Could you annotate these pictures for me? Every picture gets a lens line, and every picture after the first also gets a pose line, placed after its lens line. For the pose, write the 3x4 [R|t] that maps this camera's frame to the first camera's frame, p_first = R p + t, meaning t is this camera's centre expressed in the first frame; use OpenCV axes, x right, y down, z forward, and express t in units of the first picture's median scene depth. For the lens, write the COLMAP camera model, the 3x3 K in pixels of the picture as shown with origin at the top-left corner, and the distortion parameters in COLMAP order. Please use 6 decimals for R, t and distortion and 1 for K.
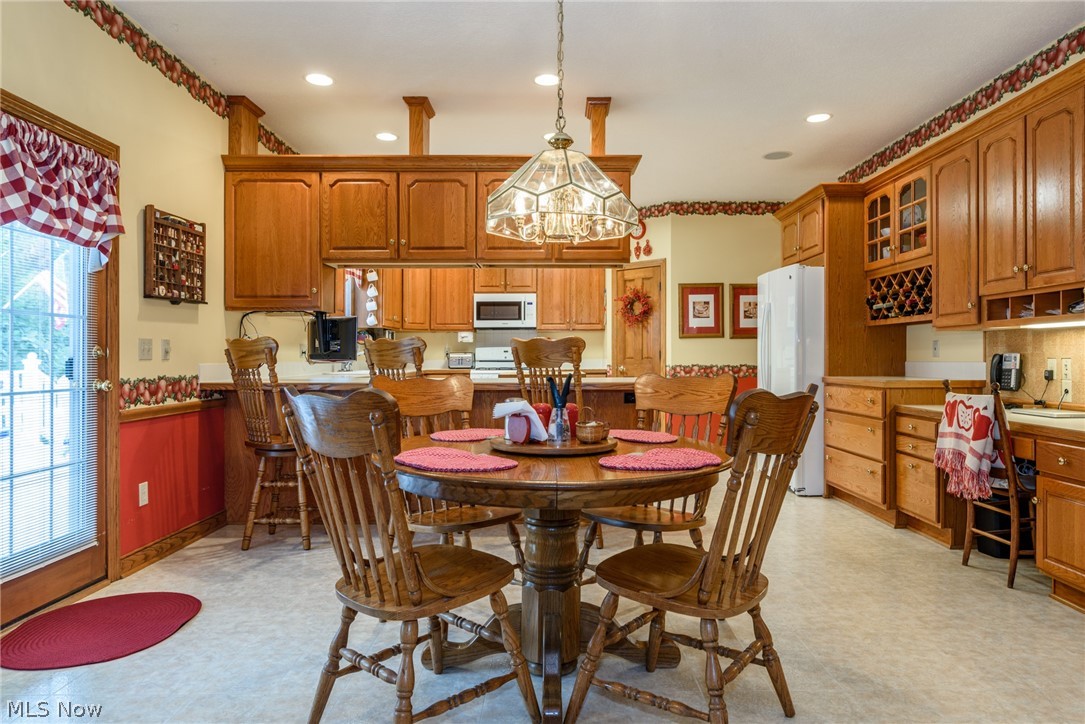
lens RADIAL K [[680.3, 0, 551.3], [0, 680.3, 352.4], [0, 0, 1]] dist [-0.006849, -0.001651]
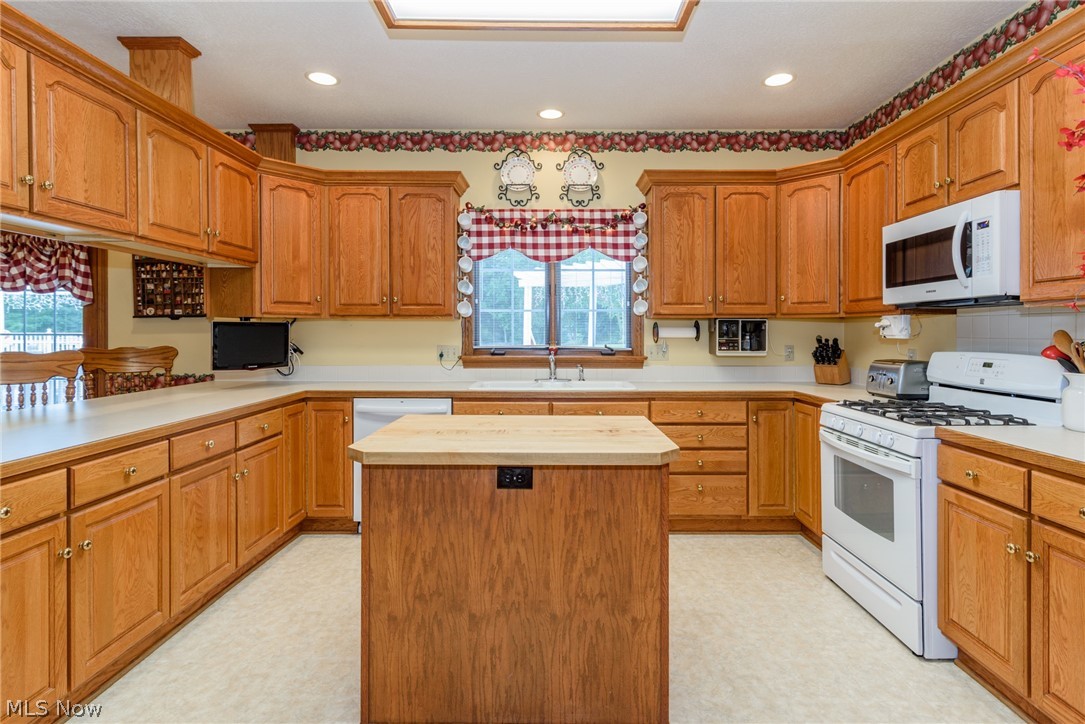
lens RADIAL K [[552.5, 0, 555.8], [0, 552.5, 330.8], [0, 0, 1]] dist [0.010142, -0.000388]
pose [[0.002200, 0.000619, -0.999997, 0.268862], [0.004229, 0.999991, 0.000628, -0.024080], [0.999989, -0.004231, 0.002198, 0.892524]]
